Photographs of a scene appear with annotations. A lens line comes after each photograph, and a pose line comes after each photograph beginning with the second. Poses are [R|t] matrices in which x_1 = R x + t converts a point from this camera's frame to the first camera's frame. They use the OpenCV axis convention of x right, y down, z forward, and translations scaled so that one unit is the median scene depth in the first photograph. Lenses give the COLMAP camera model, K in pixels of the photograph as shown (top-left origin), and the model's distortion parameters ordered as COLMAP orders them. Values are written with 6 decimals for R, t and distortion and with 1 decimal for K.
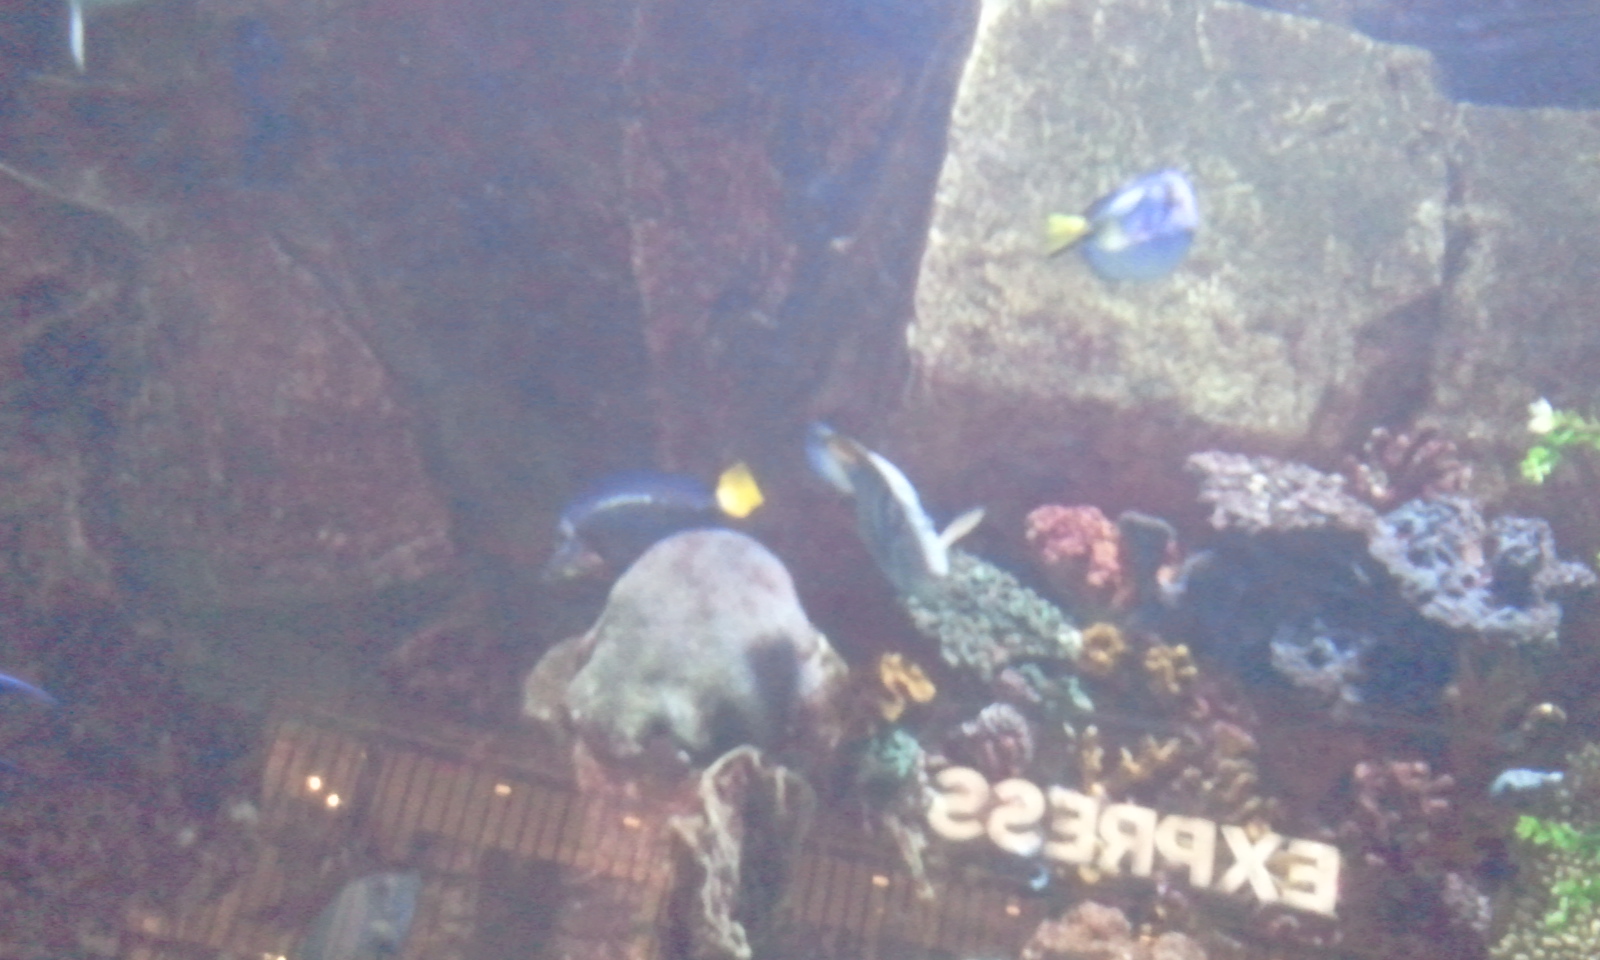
lens RADIAL K [[2042.0, 0, 800.0], [0, 2042.0, 480.0], [0, 0, 1]] dist [0.395424, -1.132465]
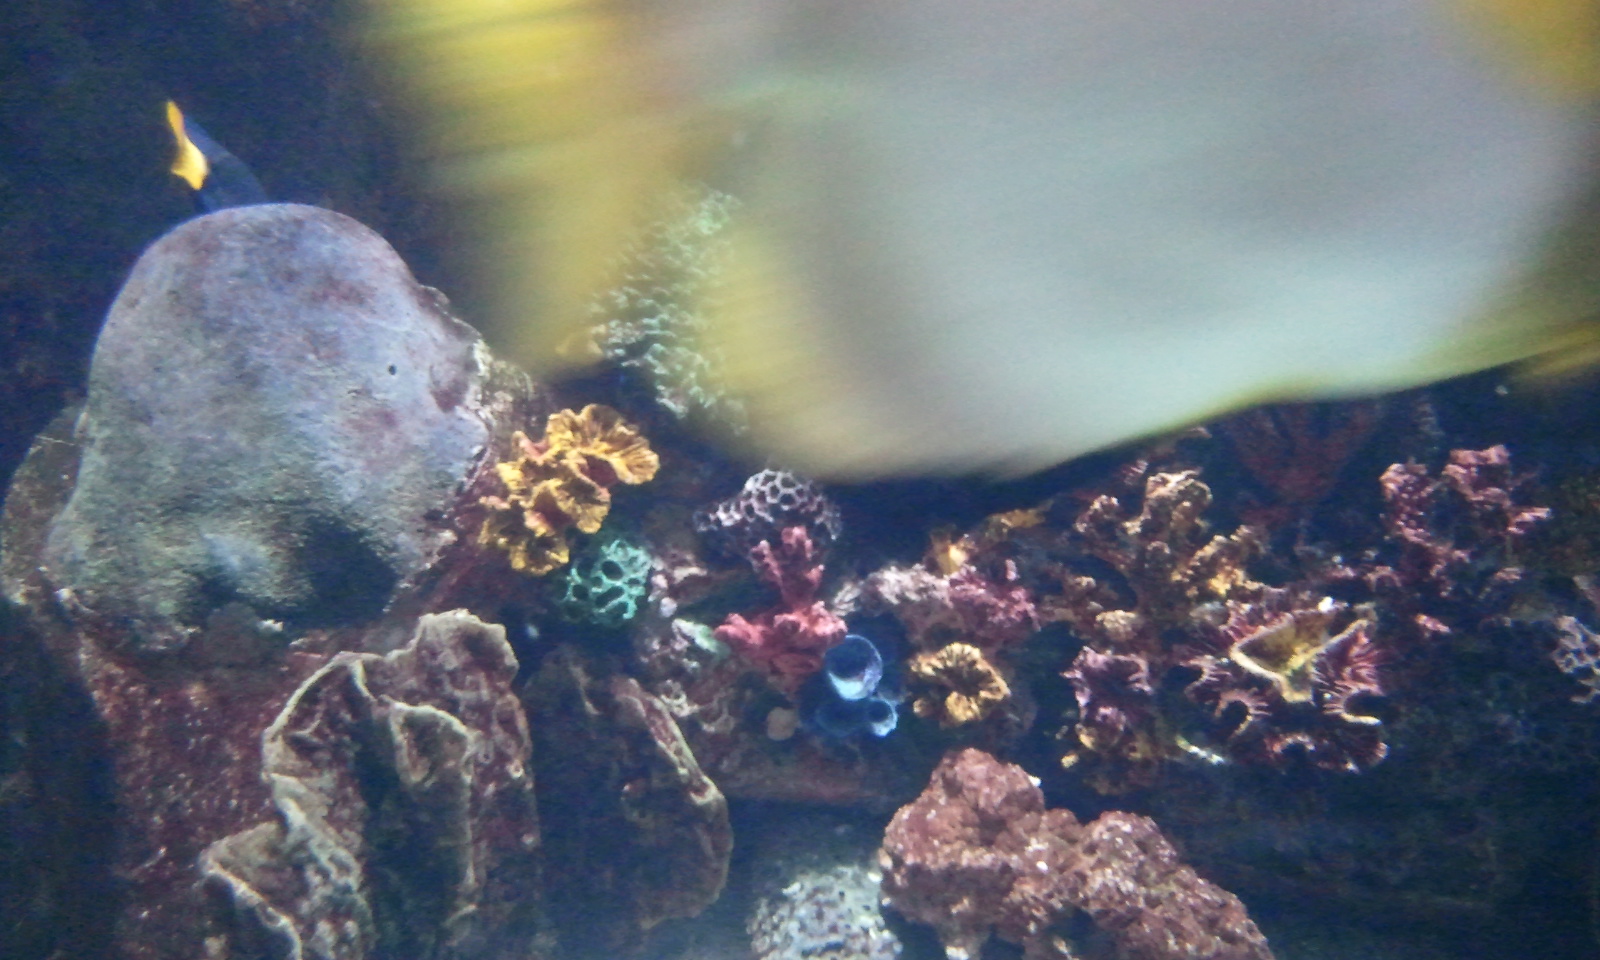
lens RADIAL K [[2042.0, 0, 800.0], [0, 2042.0, 480.0], [0, 0, 1]] dist [0.395424, -1.132465]
pose [[0.978402, -0.205829, 0.019054, 0.093123], [0.187994, 0.924360, 0.331989, -0.077494], [-0.085946, -0.321236, 0.943091, 0.450649]]
